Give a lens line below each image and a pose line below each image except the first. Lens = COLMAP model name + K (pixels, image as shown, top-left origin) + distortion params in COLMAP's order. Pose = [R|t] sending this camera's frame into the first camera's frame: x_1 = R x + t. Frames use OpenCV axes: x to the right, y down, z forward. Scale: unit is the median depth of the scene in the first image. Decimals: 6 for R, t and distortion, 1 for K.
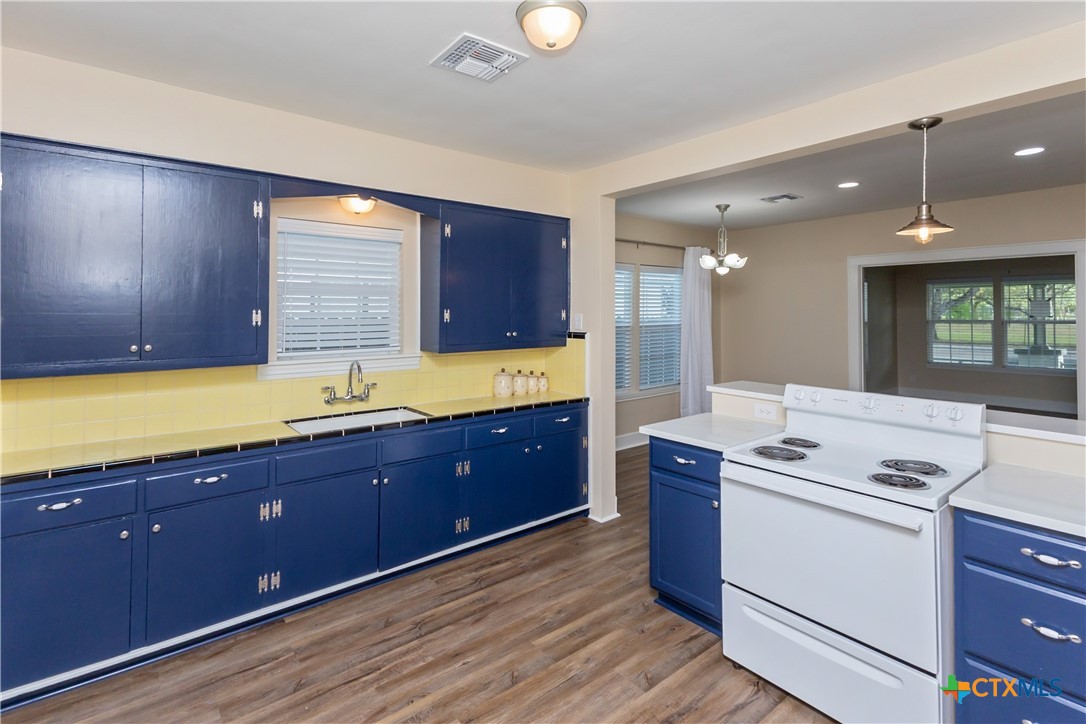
lens RADIAL K [[508.2, 0, 546.7], [0, 508.2, 306.7], [0, 0, 1]] dist [0.008640, -0.002427]
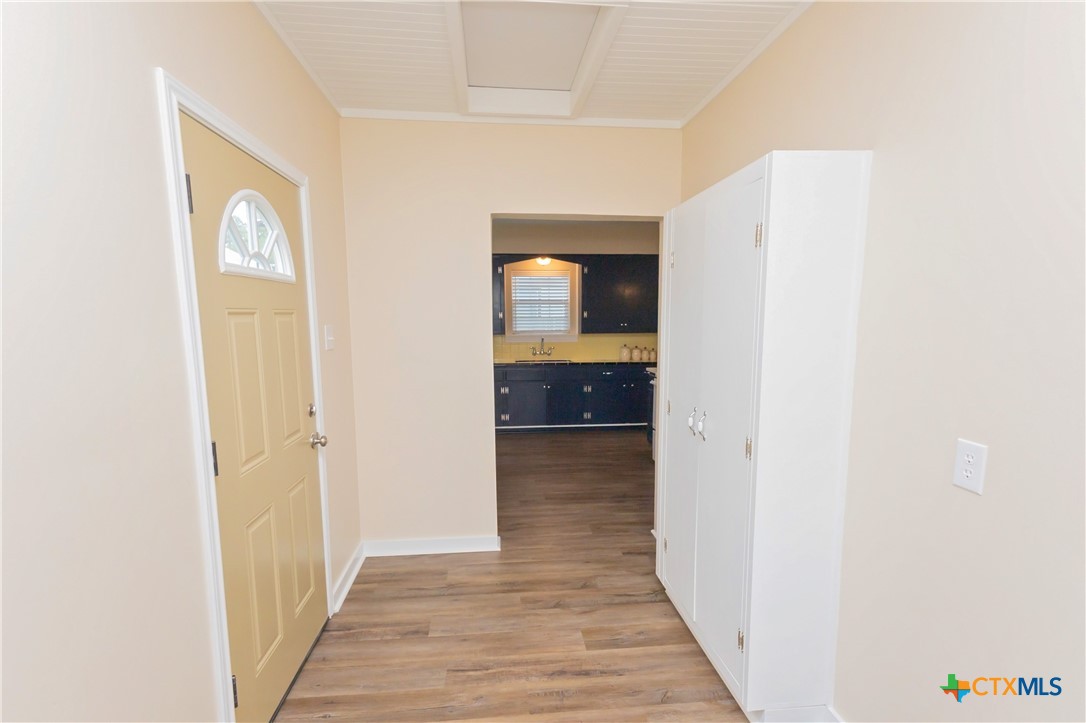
lens RADIAL K [[508.2, 0, 545.5], [0, 508.2, 385.8], [0, 0, 1]] dist [0.008640, -0.002427]
pose [[0.841916, 0.067475, -0.535374, 0.802295], [0.011464, 0.989691, 0.142762, 0.009052], [0.539487, -0.126331, 0.832463, -0.815562]]
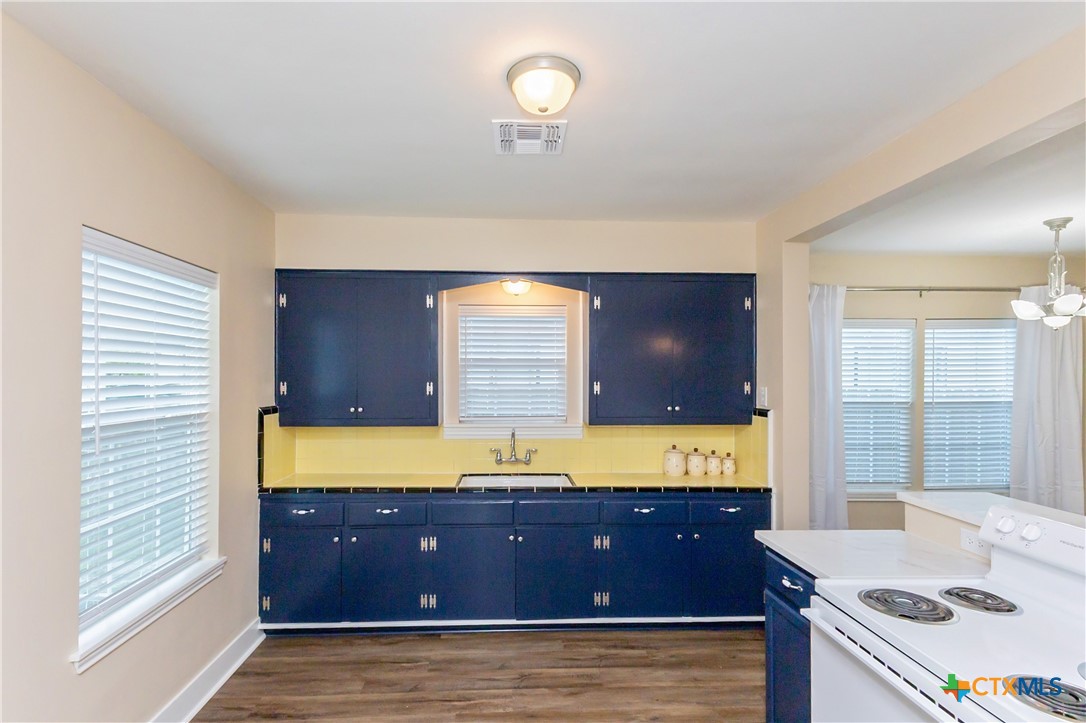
lens RADIAL K [[508.2, 0, 523.7], [0, 508.2, 380.6], [0, 0, 1]] dist [0.008640, -0.002427]
pose [[0.804586, 0.003742, -0.593825, 0.303545], [0.004661, 0.999910, 0.012617, -0.010998], [0.593818, -0.012920, 0.804496, 0.115728]]
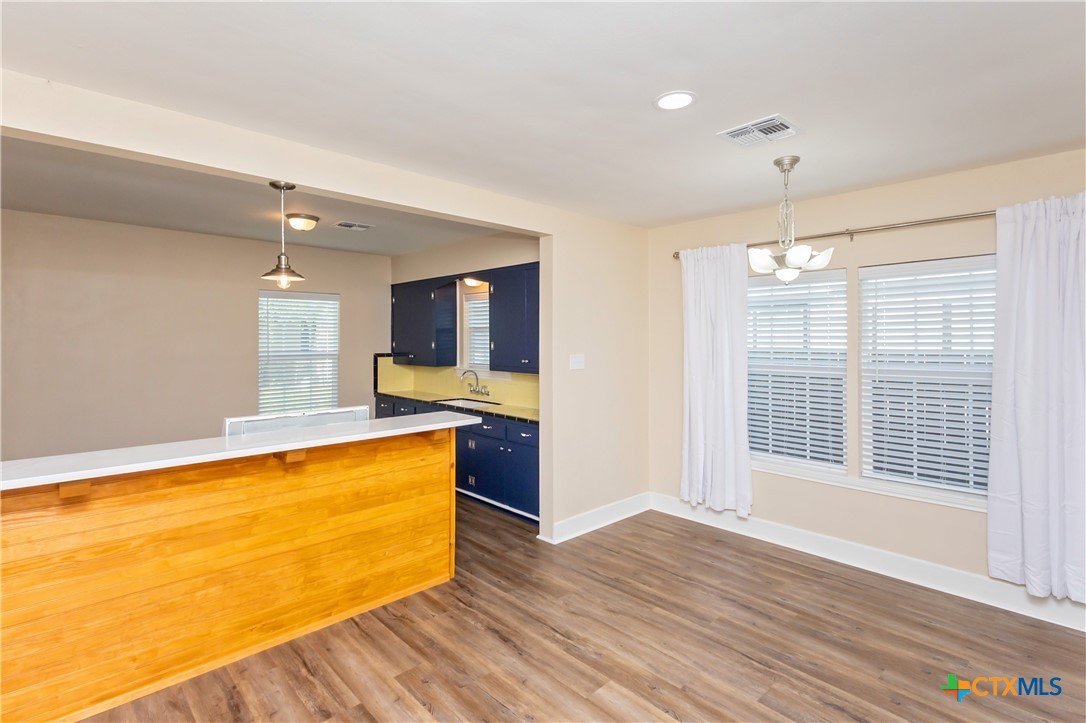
lens RADIAL K [[508.2, 0, 545.1], [0, 508.2, 342.0], [0, 0, 1]] dist [0.008640, -0.002427]
pose [[0.100433, 0.009245, -0.994901, 1.409594], [0.012424, 0.999867, 0.010546, -0.007863], [0.994866, -0.013420, 0.100305, 1.079326]]
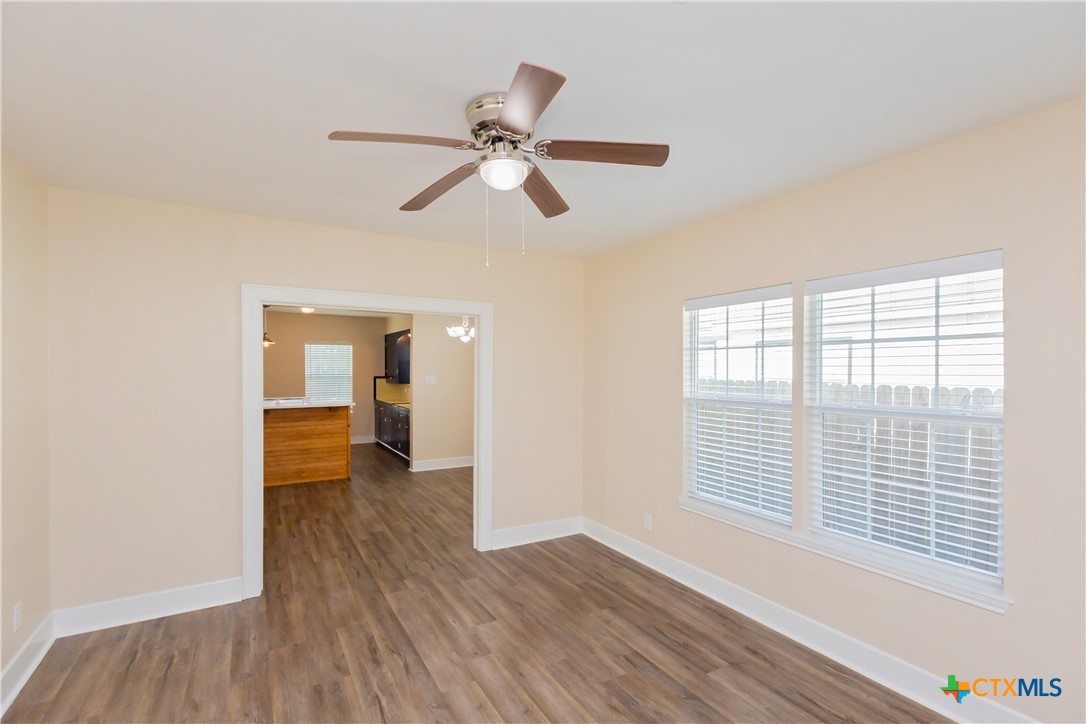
lens RADIAL K [[508.2, 0, 551.4], [0, 508.2, 366.5], [0, 0, 1]] dist [0.008640, -0.002427]
pose [[-0.144385, -0.001046, -0.989521, 2.515570], [0.018288, 0.999826, -0.003725, 0.019149], [0.989353, -0.018634, -0.144340, 2.273024]]
